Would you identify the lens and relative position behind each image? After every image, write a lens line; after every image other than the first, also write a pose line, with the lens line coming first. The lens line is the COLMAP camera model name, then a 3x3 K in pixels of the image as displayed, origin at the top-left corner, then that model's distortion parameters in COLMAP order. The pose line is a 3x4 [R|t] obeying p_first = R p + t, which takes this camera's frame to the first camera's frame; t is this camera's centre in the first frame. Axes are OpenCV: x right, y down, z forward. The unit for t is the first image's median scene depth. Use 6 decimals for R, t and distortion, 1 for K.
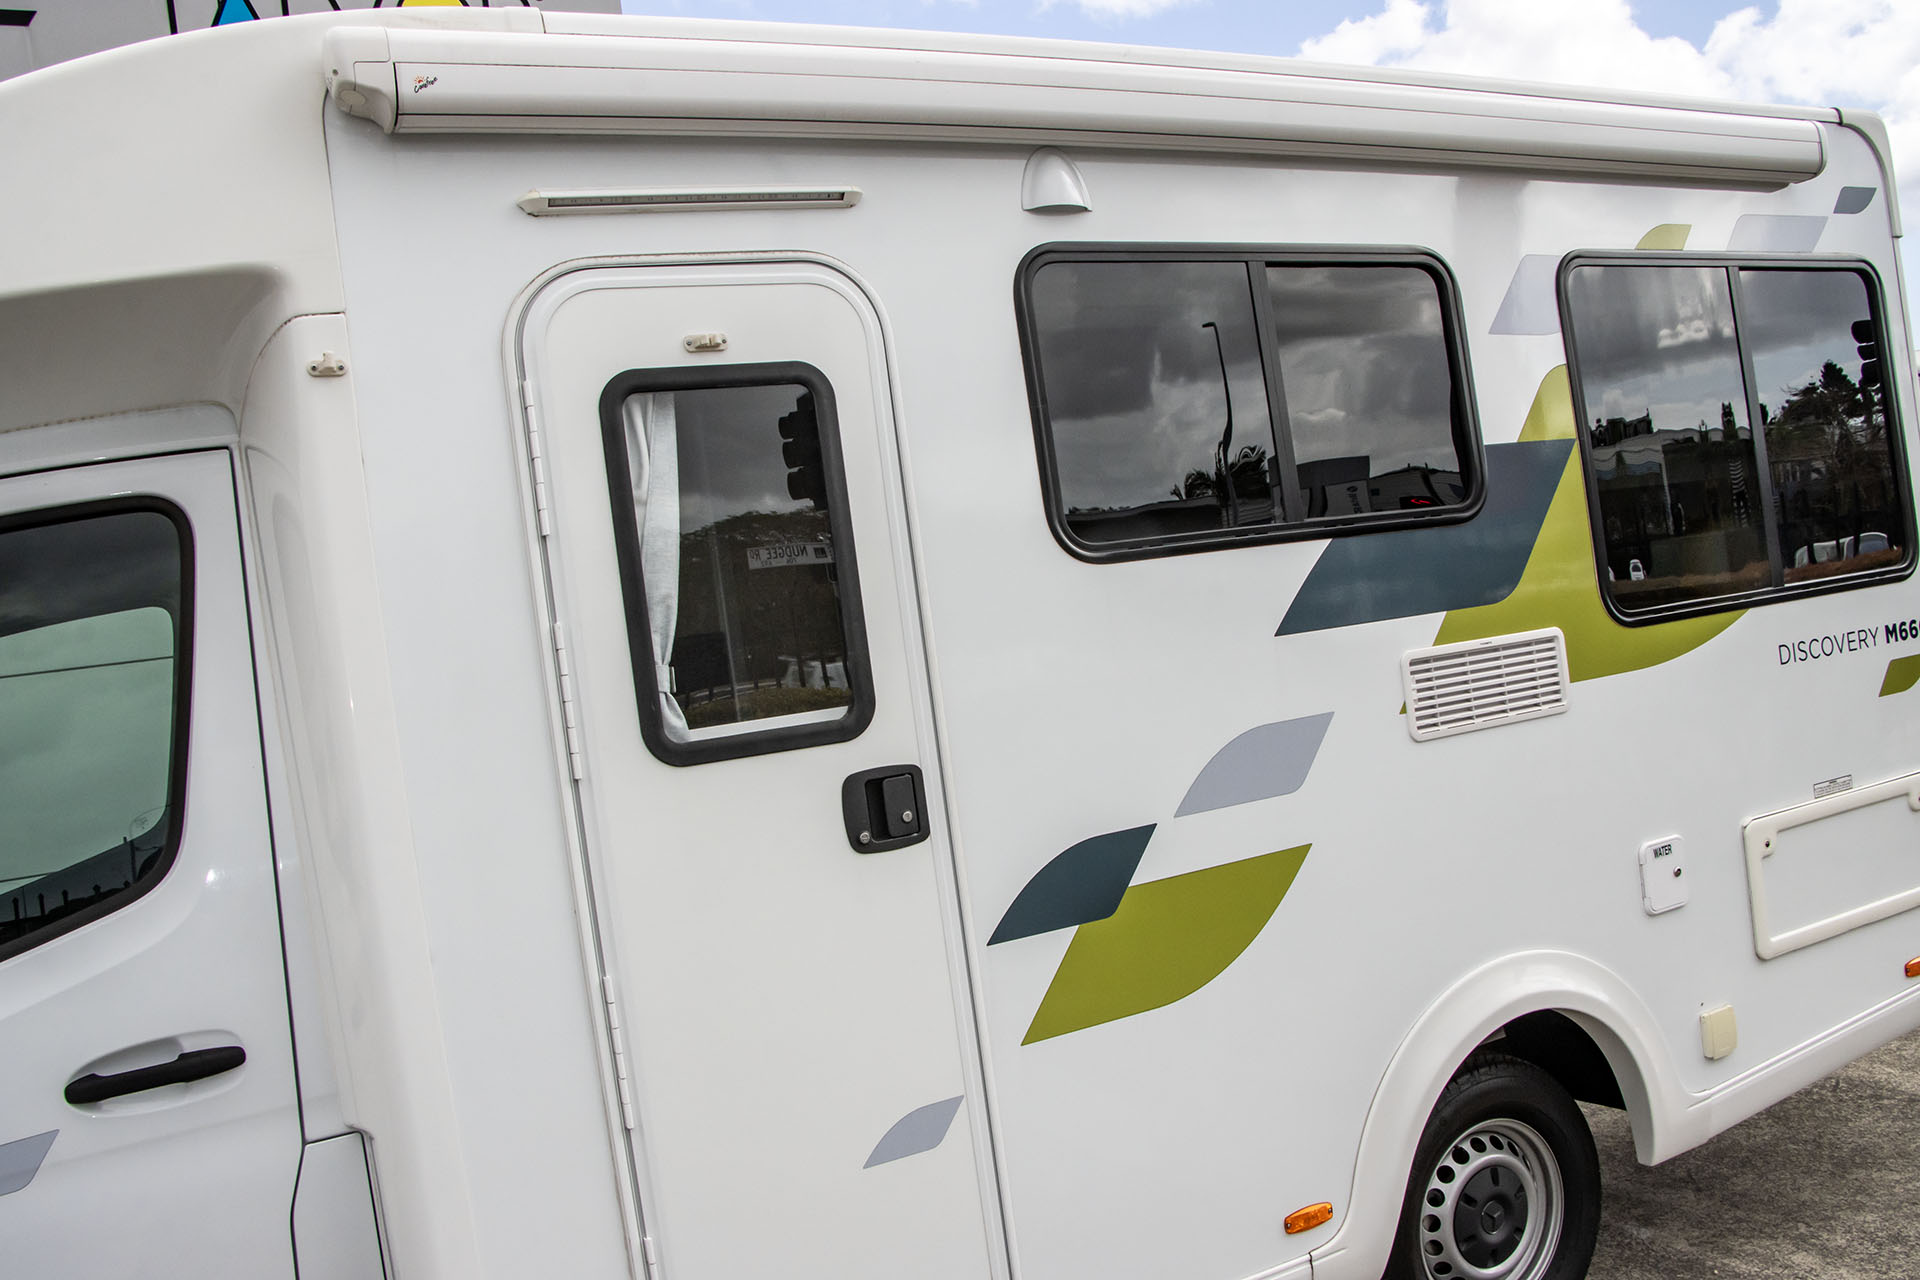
lens RADIAL K [[1590.7, 0, 965.8], [0, 1590.7, 655.5], [0, 0, 1]] dist [-0.169365, 0.133143]
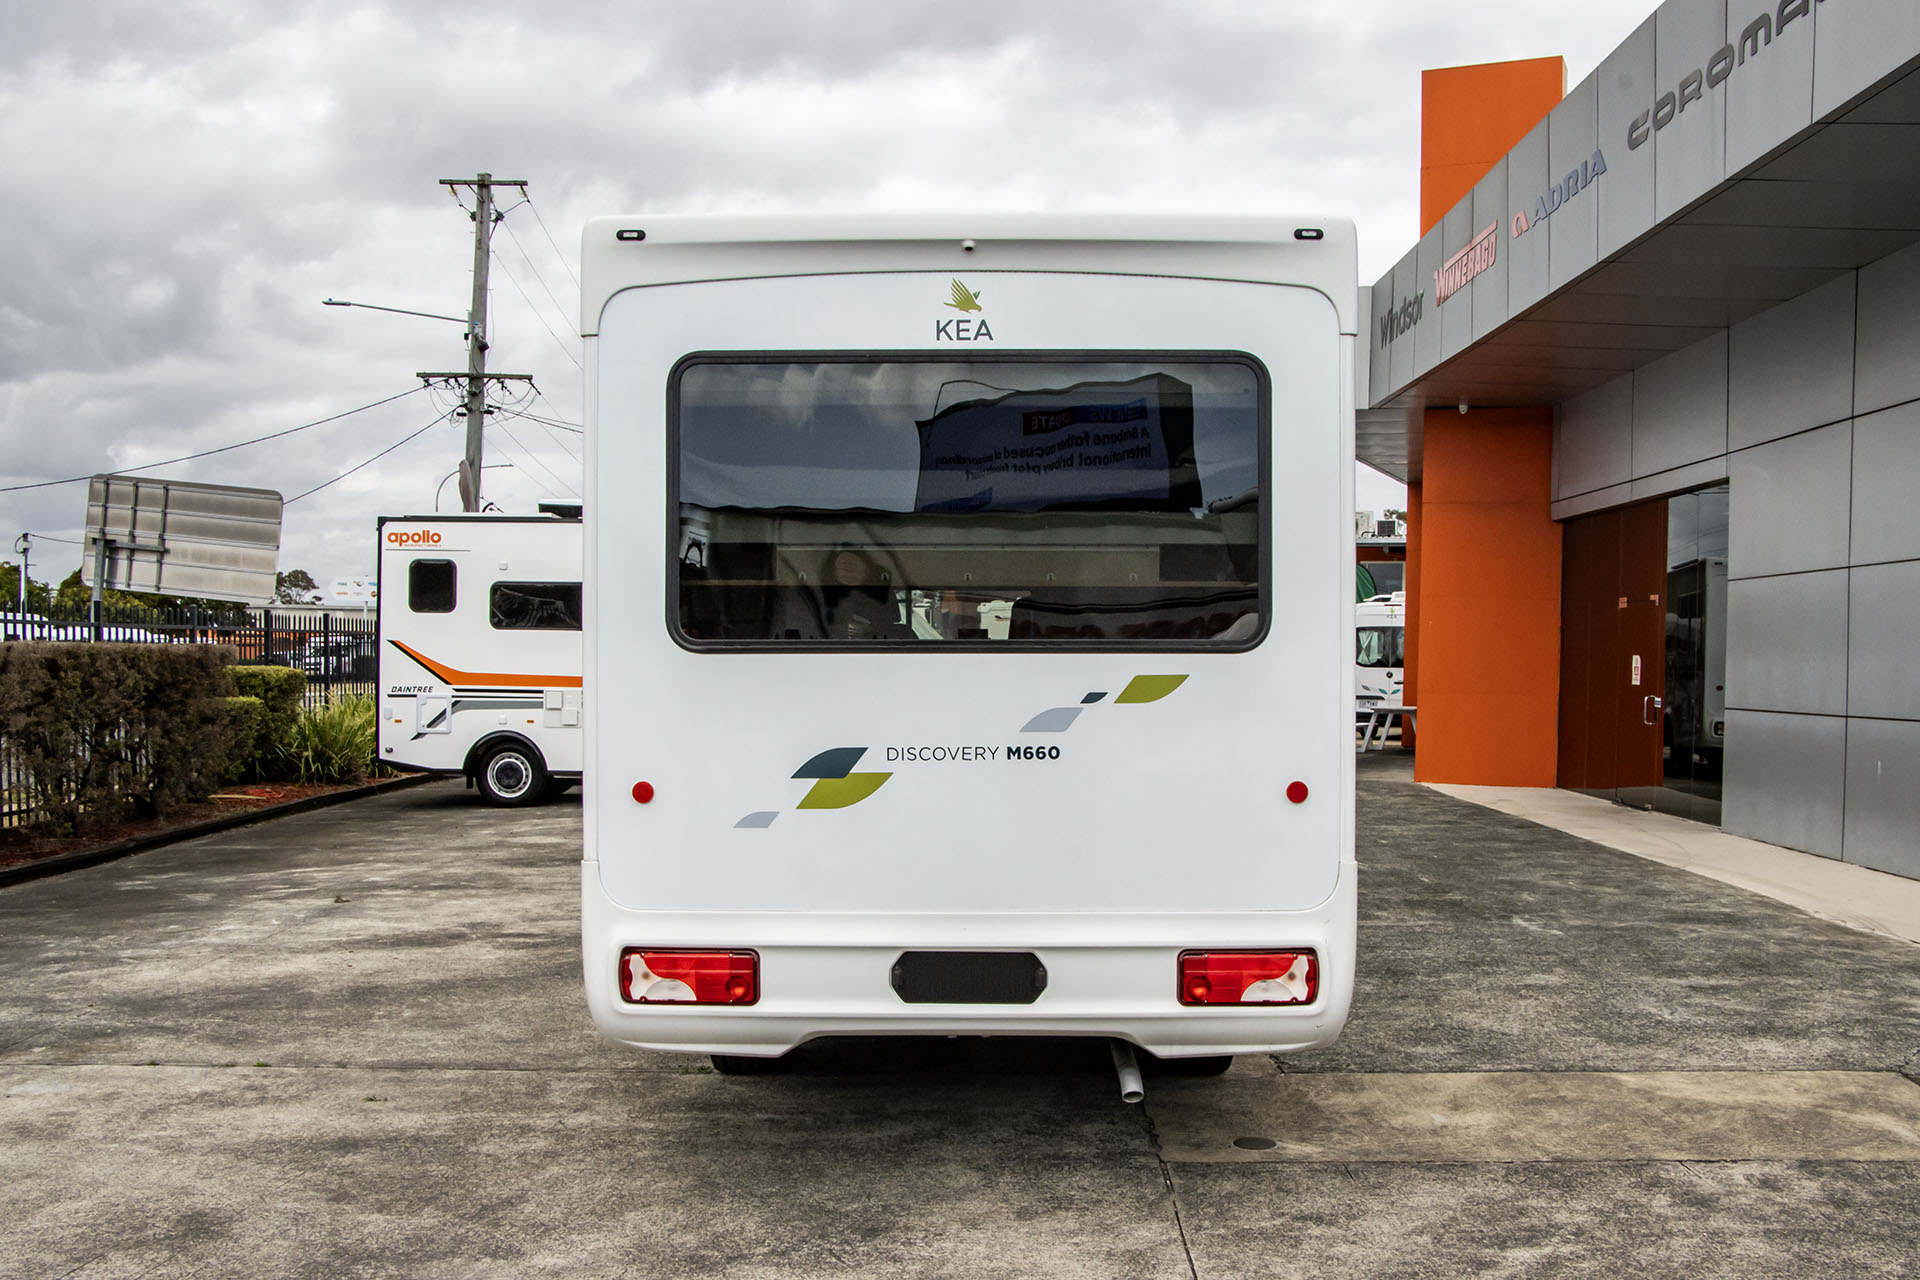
lens RADIAL K [[1802.2, 0, 961.9], [0, 1802.2, 662.9], [0, 0, 1]] dist [-0.153485, 0.203116]
pose [[-0.455192, 0.134880, -0.880118, 1.993509], [0.060576, 0.990861, 0.120521, -0.223763], [0.888330, 0.001546, -0.459202, 2.217185]]
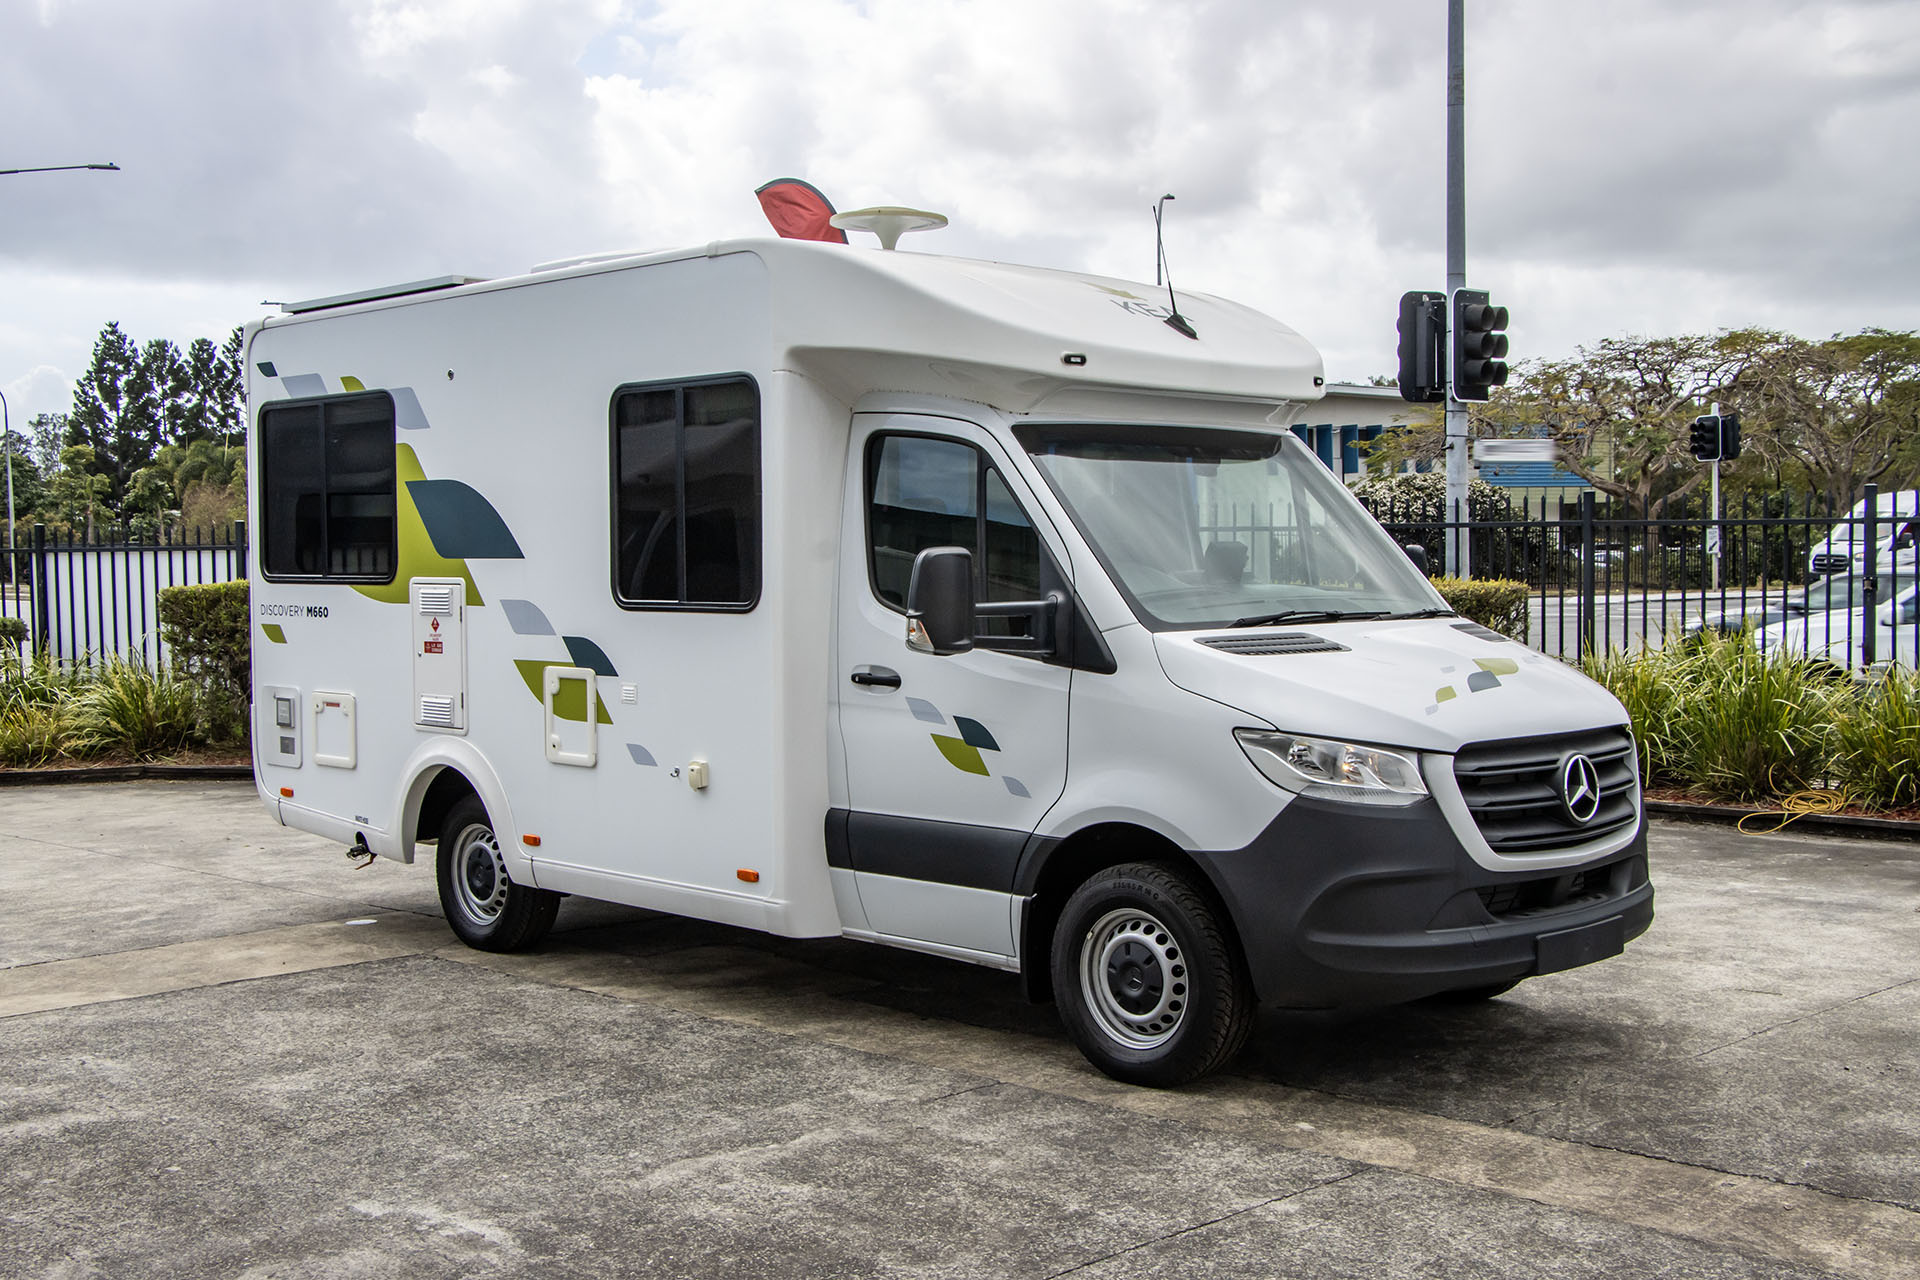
lens RADIAL K [[2156.5, 0, 969.7], [0, 2156.5, 635.9], [0, 0, 1]] dist [-0.074978, 0.251218]
pose [[-0.312339, 0.100636, 0.944625, -2.762208], [0.048303, 0.994769, -0.090007, 0.380350], [-0.948742, 0.017516, -0.315566, 1.812148]]
